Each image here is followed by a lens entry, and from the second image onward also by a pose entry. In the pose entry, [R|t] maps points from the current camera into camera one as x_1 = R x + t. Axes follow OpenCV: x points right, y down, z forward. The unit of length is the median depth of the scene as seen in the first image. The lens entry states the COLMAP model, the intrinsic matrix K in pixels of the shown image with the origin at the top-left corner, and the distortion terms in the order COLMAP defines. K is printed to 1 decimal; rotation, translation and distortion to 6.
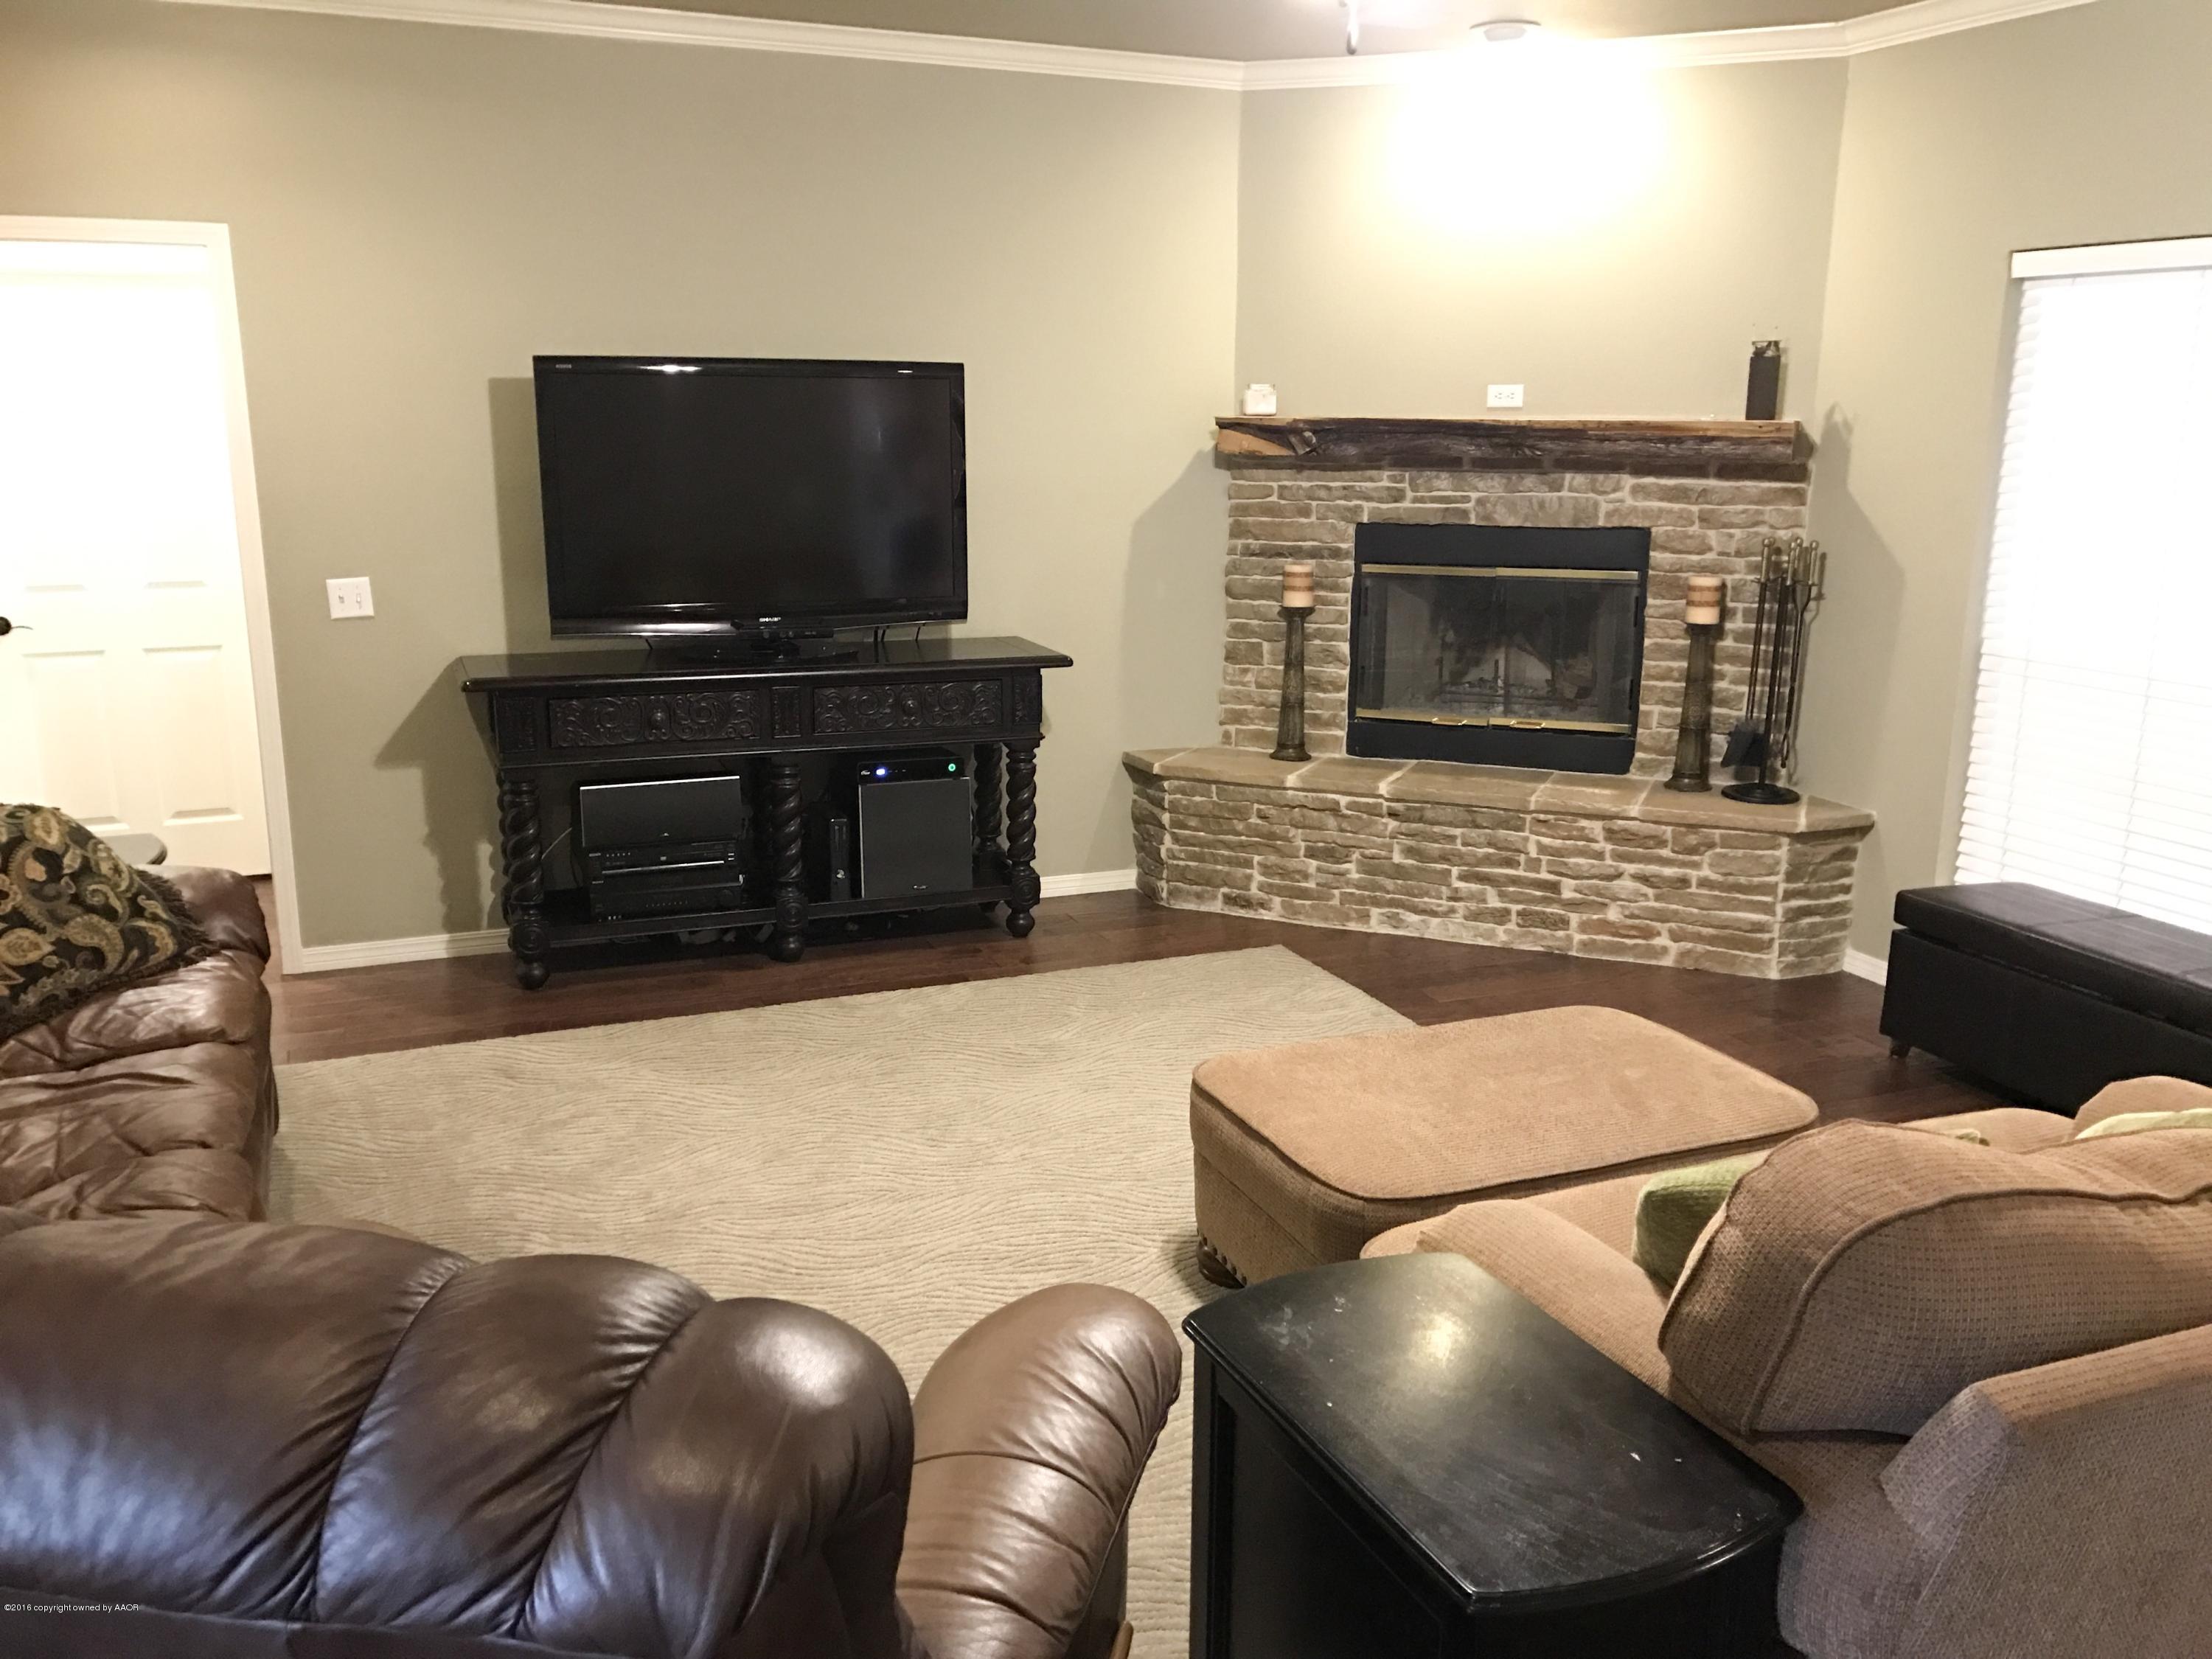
lens RADIAL K [[1825.5, 0, 1096.0], [0, 1825.5, 834.8], [0, 0, 1]] dist [0.070423, -0.079294]
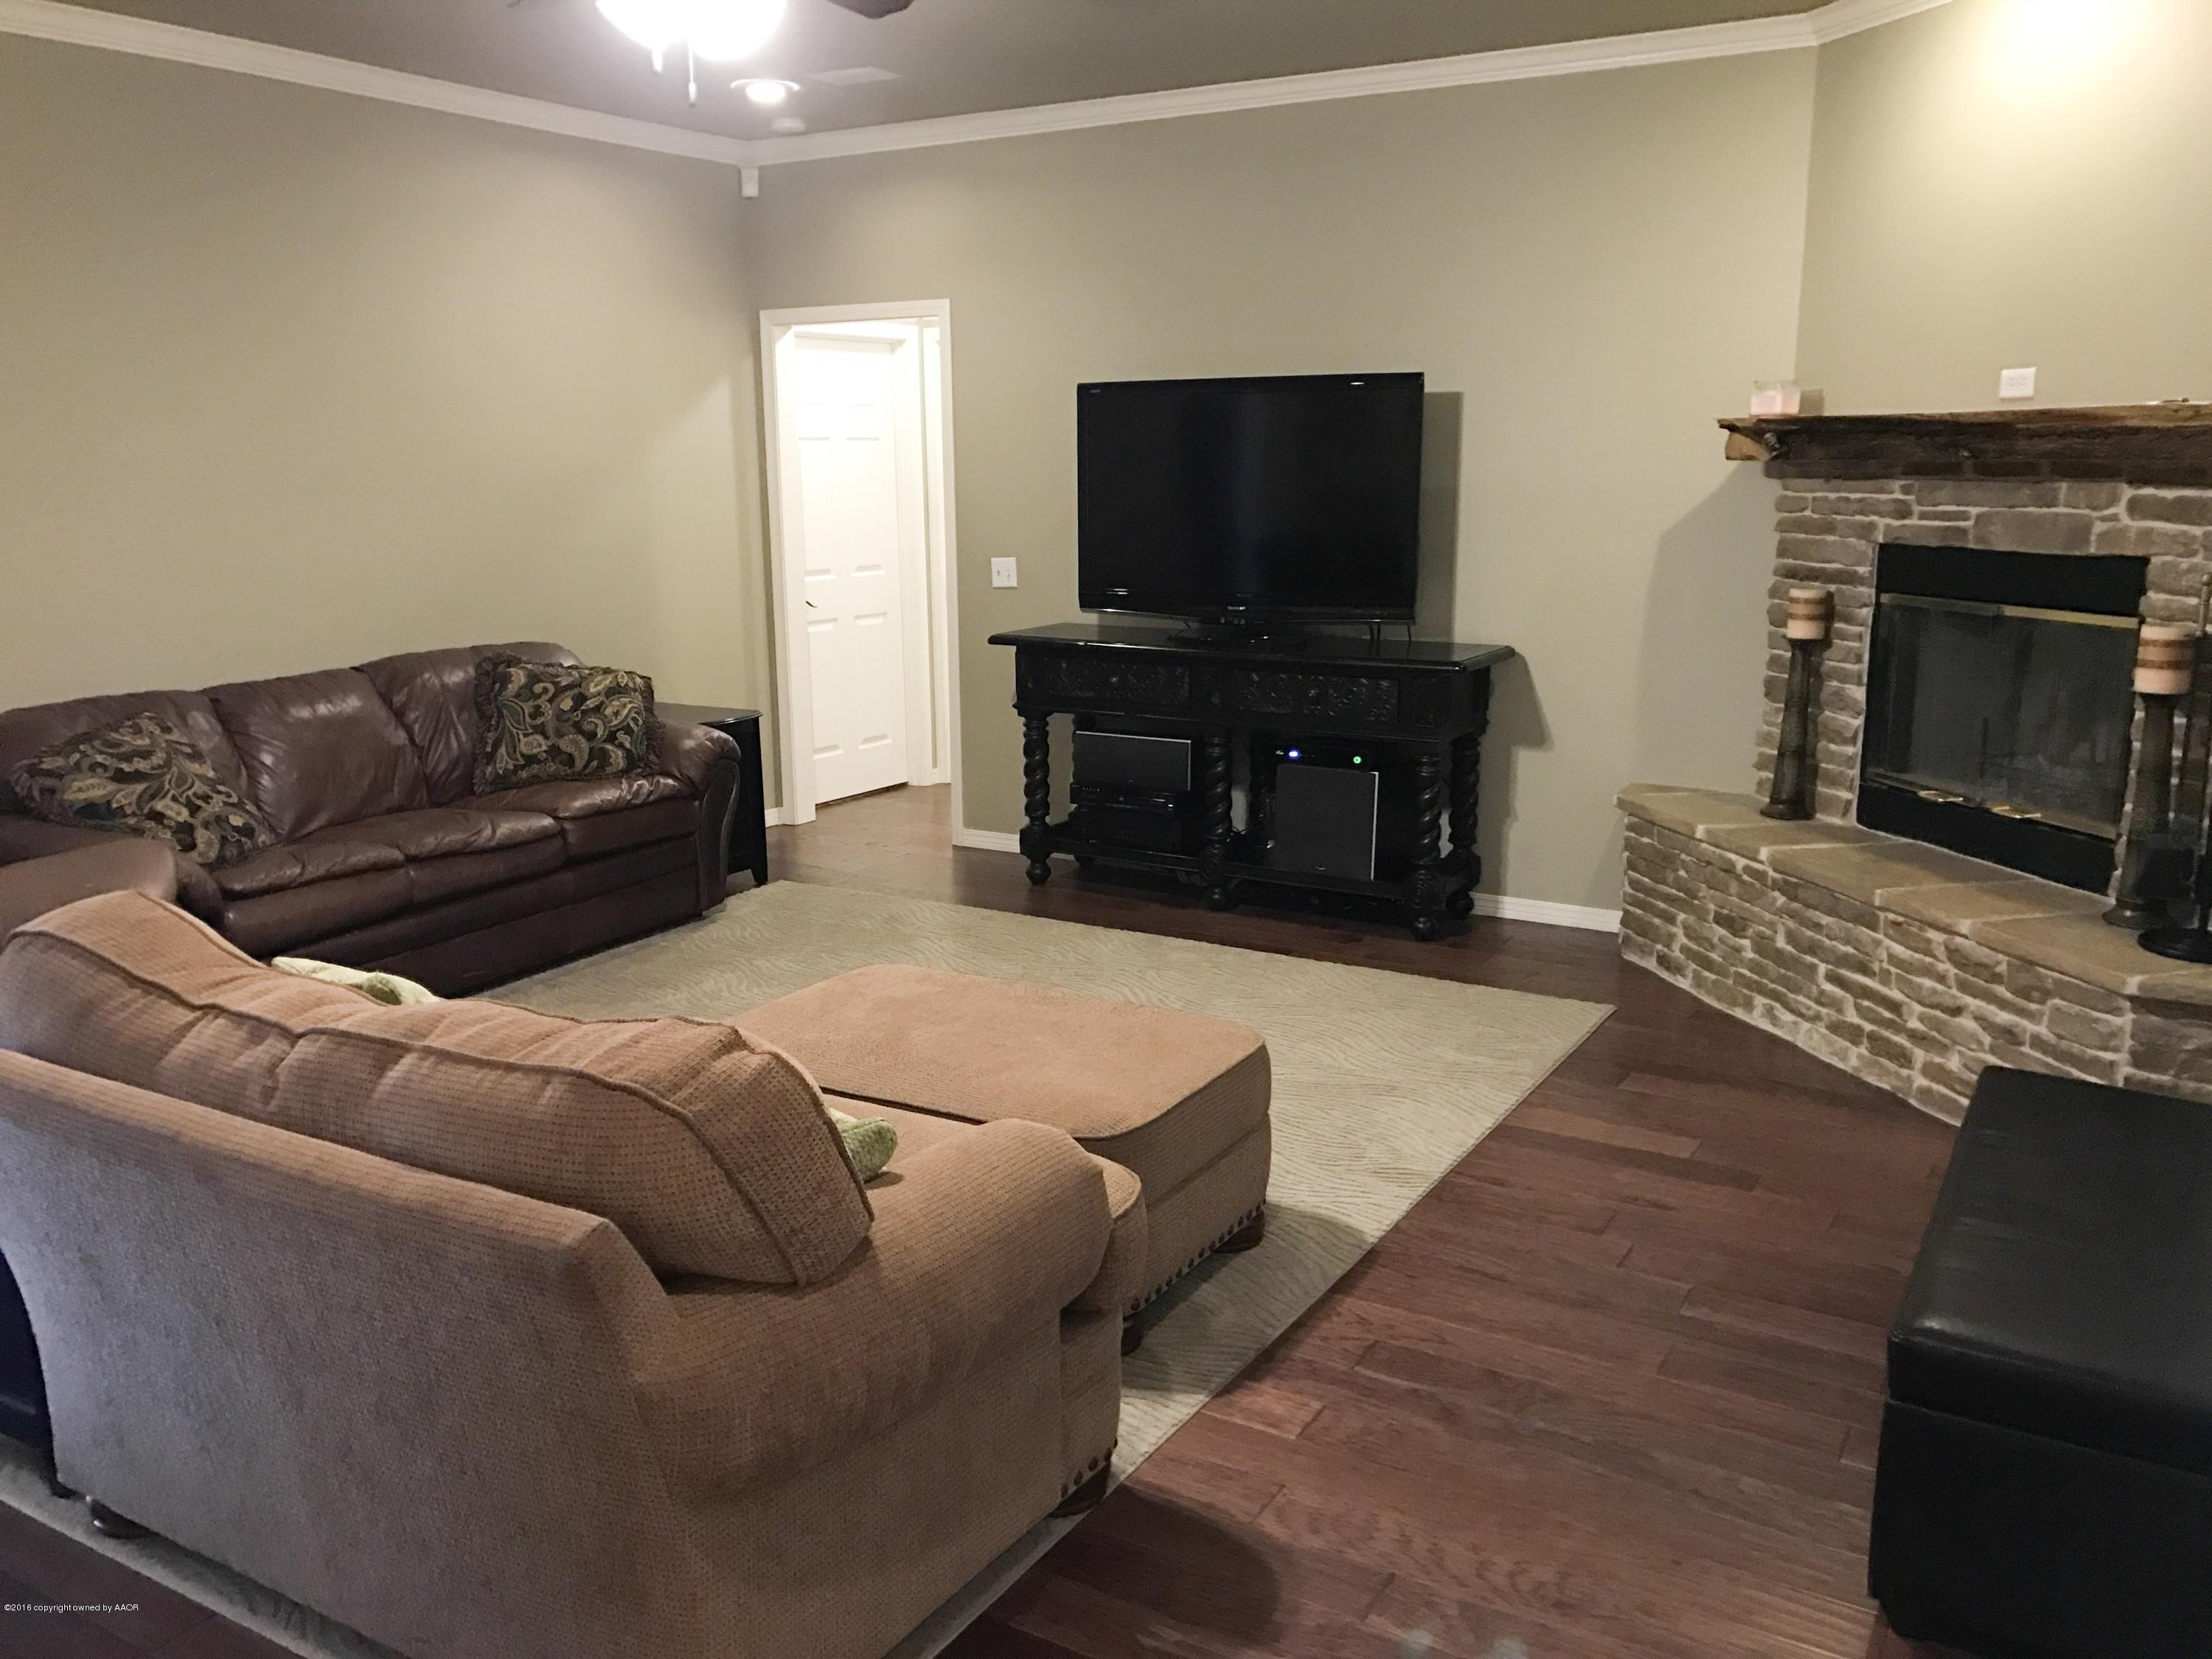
lens RADIAL K [[1825.5, 0, 1098.5], [0, 1825.5, 826.5], [0, 0, 1]] dist [0.070423, -0.079294]
pose [[0.589693, 0.152540, -0.793091, 0.644126], [-0.176266, 0.982636, 0.057936, -0.032716], [0.788158, 0.105630, 0.606341, 0.244824]]
